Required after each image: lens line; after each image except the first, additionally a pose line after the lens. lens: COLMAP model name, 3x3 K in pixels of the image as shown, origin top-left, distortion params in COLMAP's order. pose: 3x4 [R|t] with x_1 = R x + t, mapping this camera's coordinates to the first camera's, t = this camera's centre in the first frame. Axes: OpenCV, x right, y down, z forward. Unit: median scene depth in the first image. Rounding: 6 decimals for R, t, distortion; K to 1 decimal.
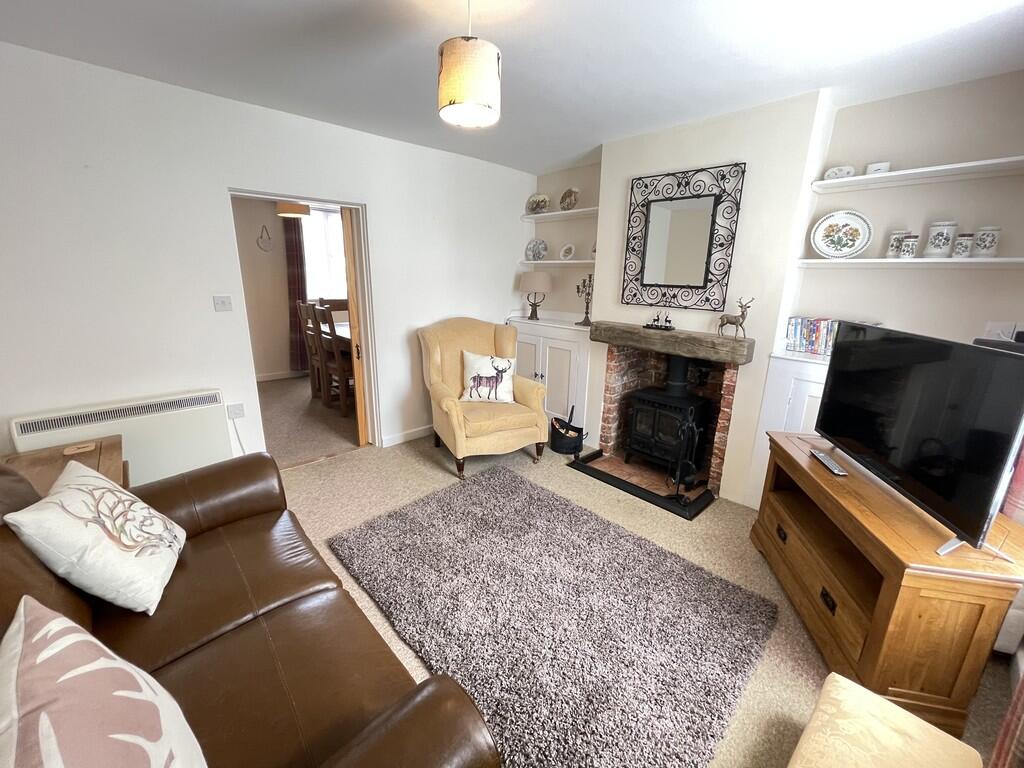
lens RADIAL K [[414.0, 0, 512.2], [0, 414.0, 384.4], [0, 0, 1]] dist [-0.012239, 0.000161]
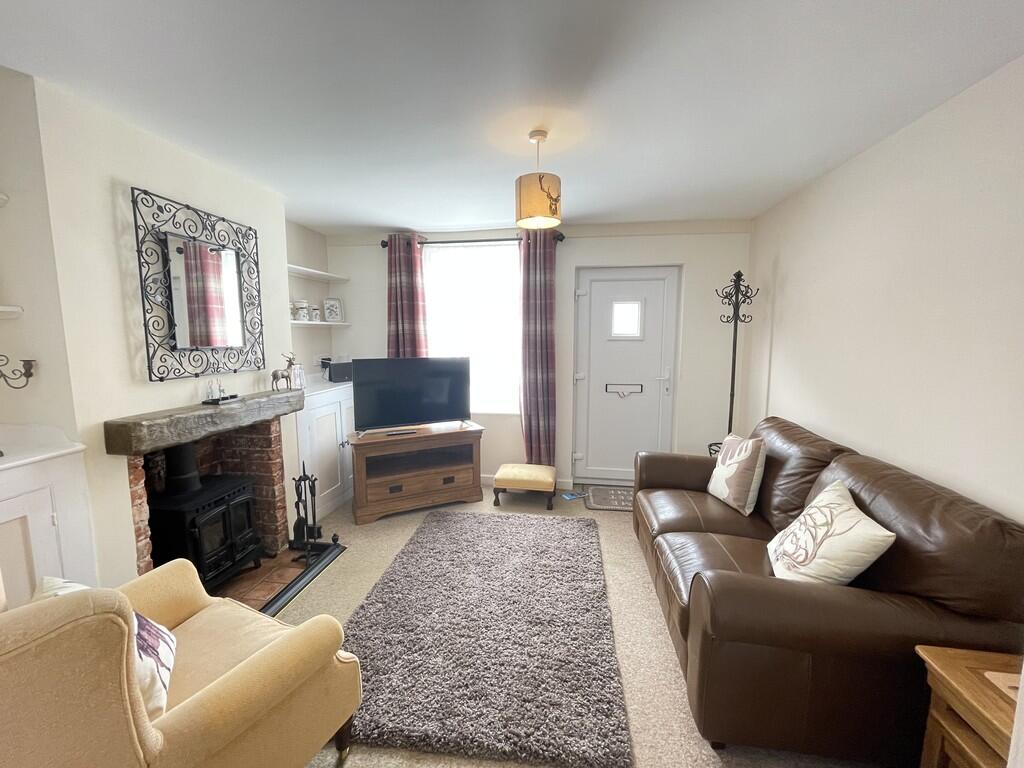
lens RADIAL K [[414.0, 0, 511.7], [0, 414.0, 383.0], [0, 0, 1]] dist [-0.012239, 0.000161]
pose [[-0.628994, -0.112058, 0.769292, -0.585524], [0.190171, 0.937315, 0.292021, -0.291825], [-0.753792, 0.329976, -0.568255, 1.020952]]
